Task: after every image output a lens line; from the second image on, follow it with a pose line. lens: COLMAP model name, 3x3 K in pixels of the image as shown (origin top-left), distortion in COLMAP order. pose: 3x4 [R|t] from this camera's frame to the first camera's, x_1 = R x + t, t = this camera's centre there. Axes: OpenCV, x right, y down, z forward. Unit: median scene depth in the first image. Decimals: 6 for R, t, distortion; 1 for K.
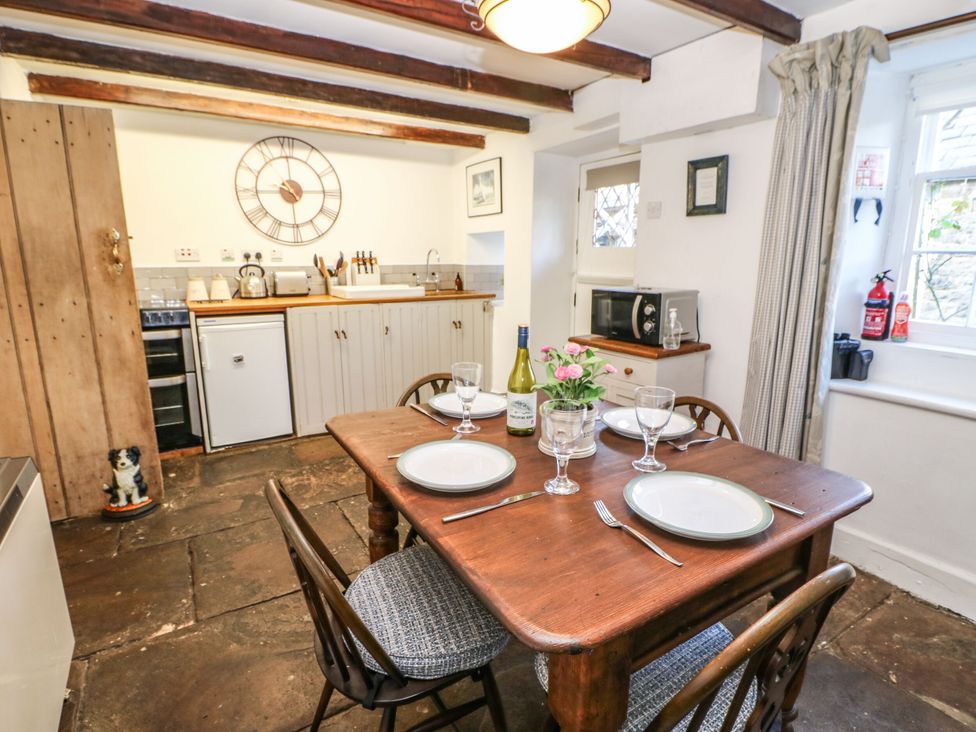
lens RADIAL K [[525.5, 0, 489.3], [0, 525.5, 371.6], [0, 0, 1]] dist [-0.021733, -0.000831]
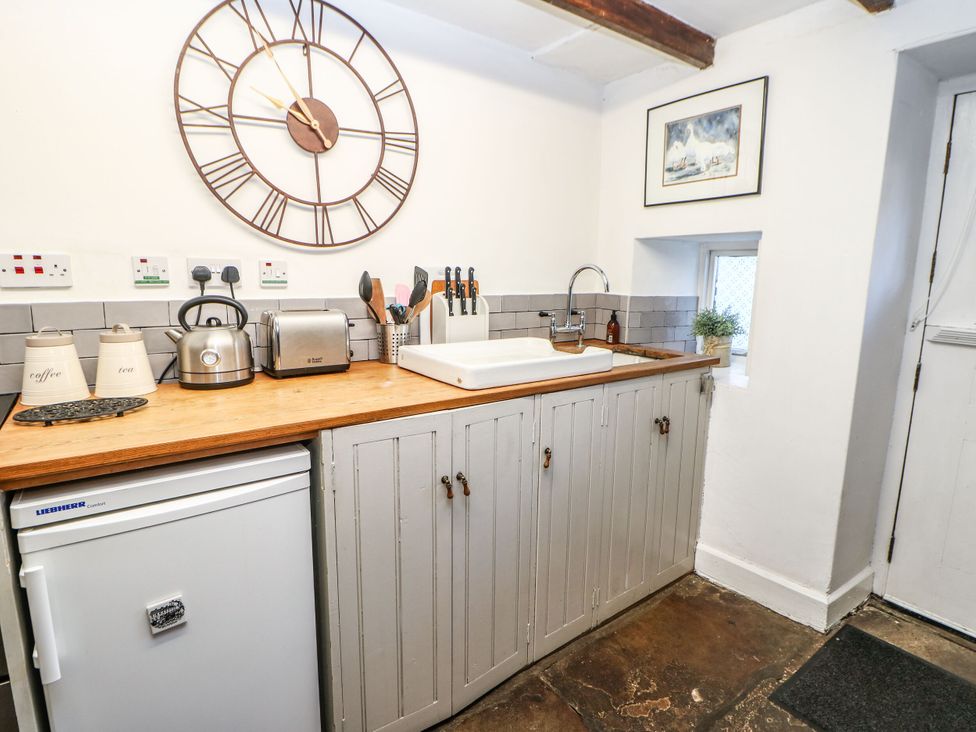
lens RADIAL K [[525.5, 0, 491.2], [0, 525.5, 360.7], [0, 0, 1]] dist [-0.021733, -0.000831]
pose [[0.997026, 0.002214, 0.077039, -0.264217], [0.001708, 0.998707, -0.050799, -0.130727], [-0.077052, 0.050779, 0.995733, 0.569217]]
